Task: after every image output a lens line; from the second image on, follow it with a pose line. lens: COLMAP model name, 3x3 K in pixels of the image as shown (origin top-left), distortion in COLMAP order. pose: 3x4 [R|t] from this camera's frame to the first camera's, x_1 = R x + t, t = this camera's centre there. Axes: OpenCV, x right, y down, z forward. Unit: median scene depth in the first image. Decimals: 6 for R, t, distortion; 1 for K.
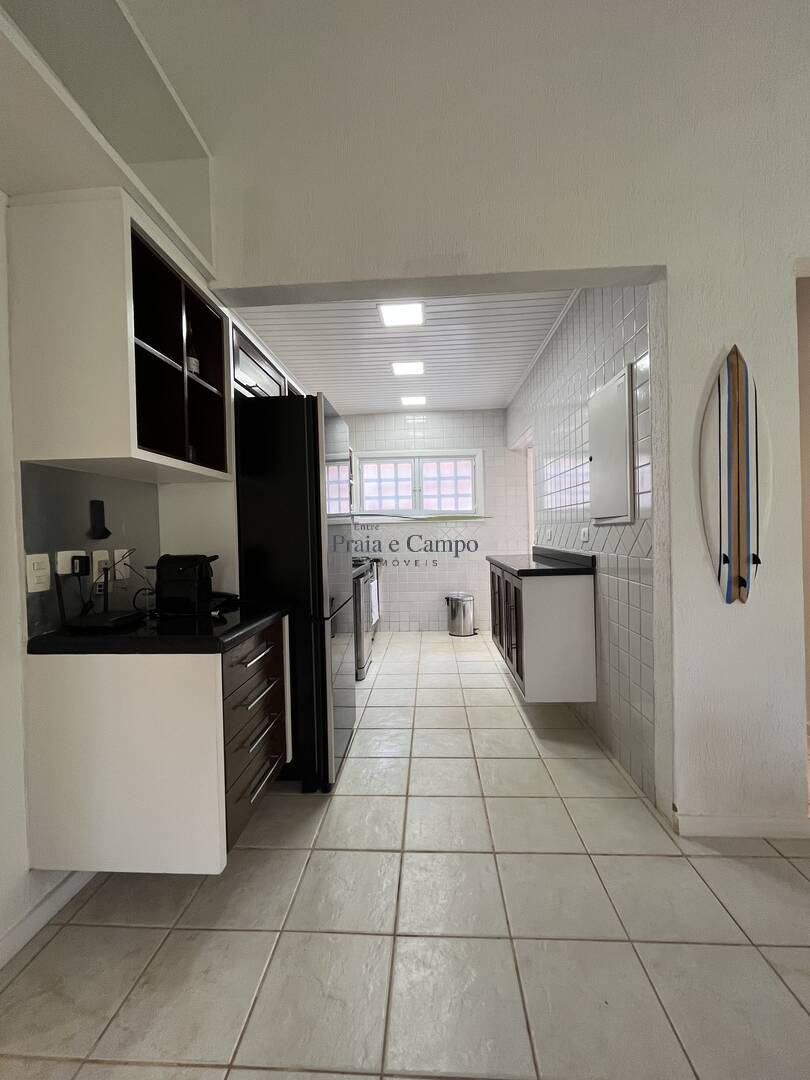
lens RADIAL K [[444.1, 0, 406.0], [0, 444.1, 536.2], [0, 0, 1]] dist [-0.002735, -0.000027]
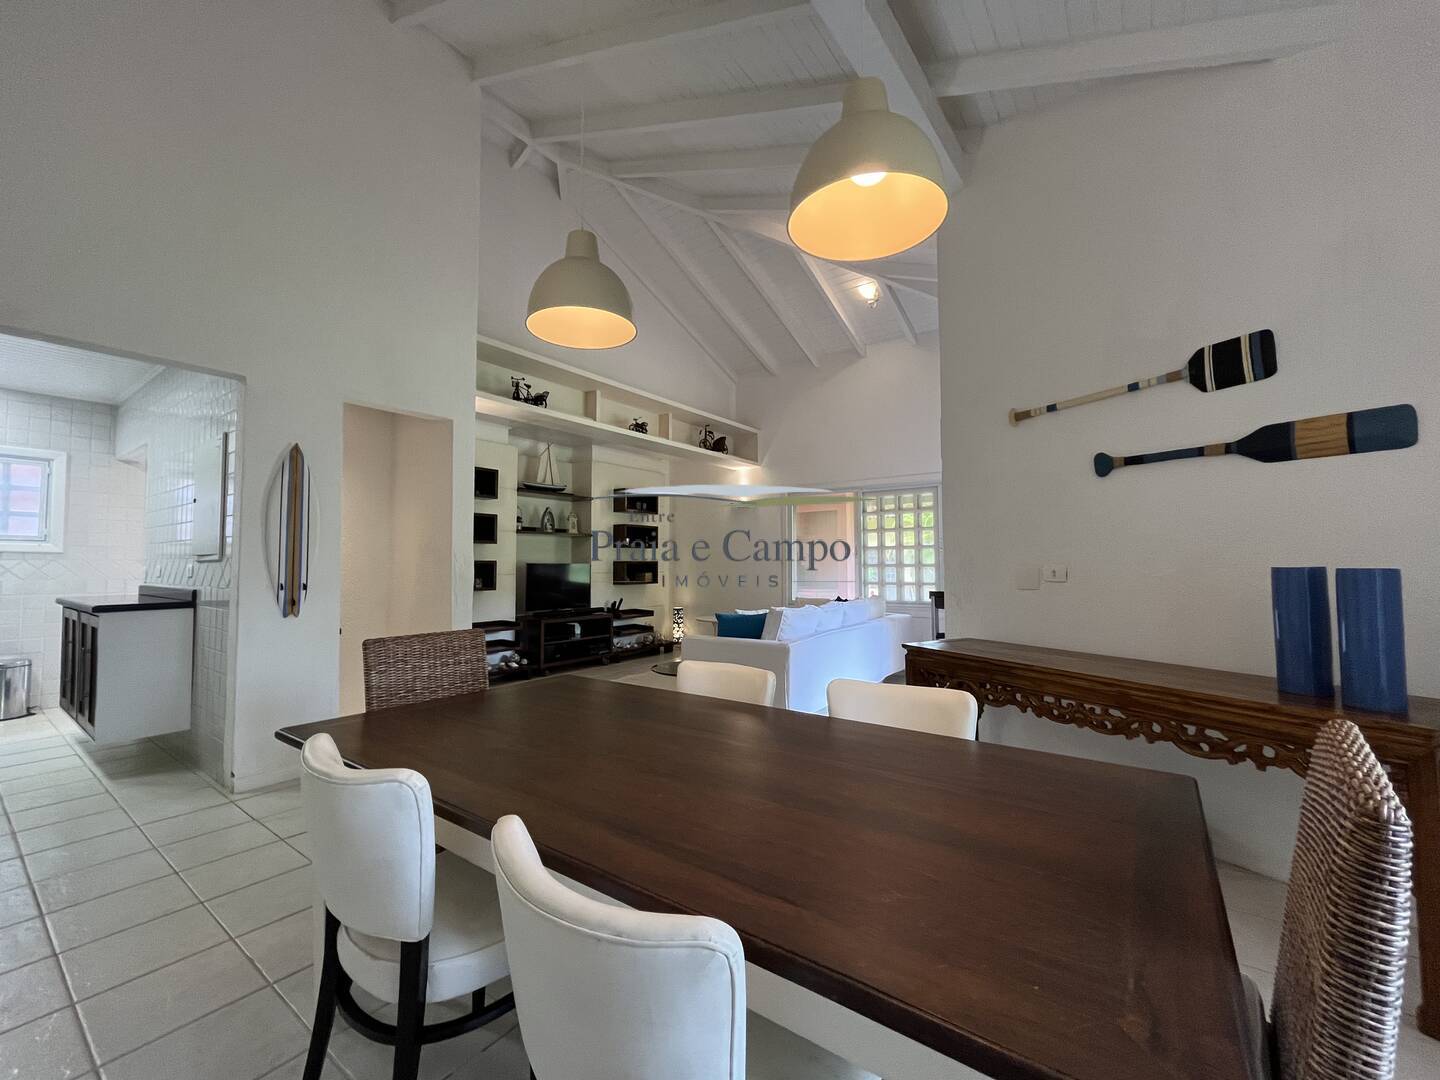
lens RADIAL K [[588.9, 0, 716.9], [0, 588.9, 538.2], [0, 0, 1]] dist [-0.002844, 0.000827]
pose [[0.548367, 0.059501, 0.834118, -0.081166], [-0.000824, 0.997503, -0.070615, 0.019066], [-0.836237, 0.038036, 0.547047, -0.874337]]
